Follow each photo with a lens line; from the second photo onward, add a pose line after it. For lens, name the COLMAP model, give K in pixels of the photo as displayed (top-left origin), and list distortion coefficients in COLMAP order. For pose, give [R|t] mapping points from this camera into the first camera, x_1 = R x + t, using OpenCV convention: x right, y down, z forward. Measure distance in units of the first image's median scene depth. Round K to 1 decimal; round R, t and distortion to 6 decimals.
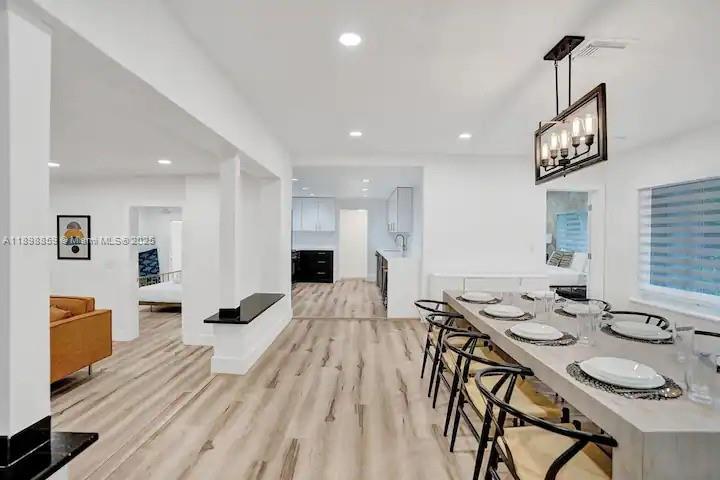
lens RADIAL K [[338.9, 0, 364.1], [0, 338.9, 246.3], [0, 0, 1]] dist [-0.030791, 0.001065]
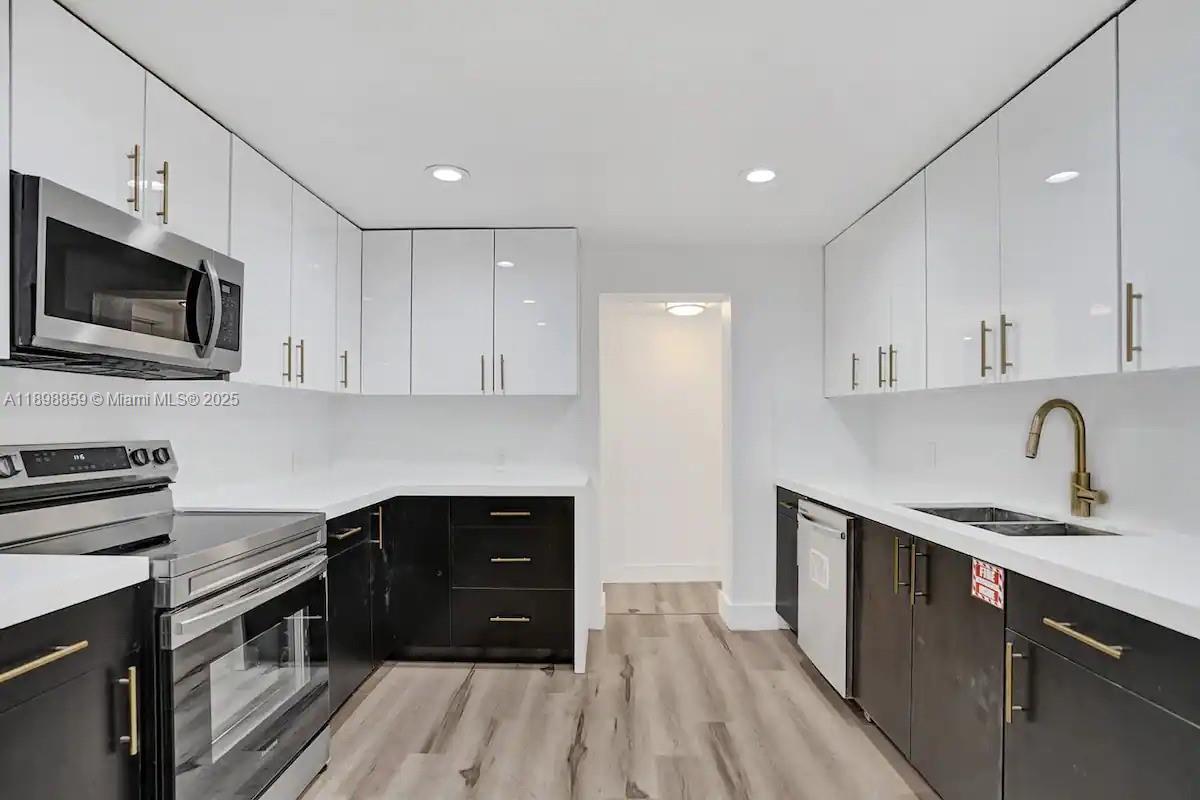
lens RADIAL K [[564.8, 0, 606.9], [0, 564.8, 410.5], [0, 0, 1]] dist [-0.030791, 0.001065]
pose [[0.998990, -0.018881, -0.040784, -0.054824], [0.017091, 0.998894, -0.043803, -0.019731], [0.041566, 0.043062, 0.998207, 0.640057]]
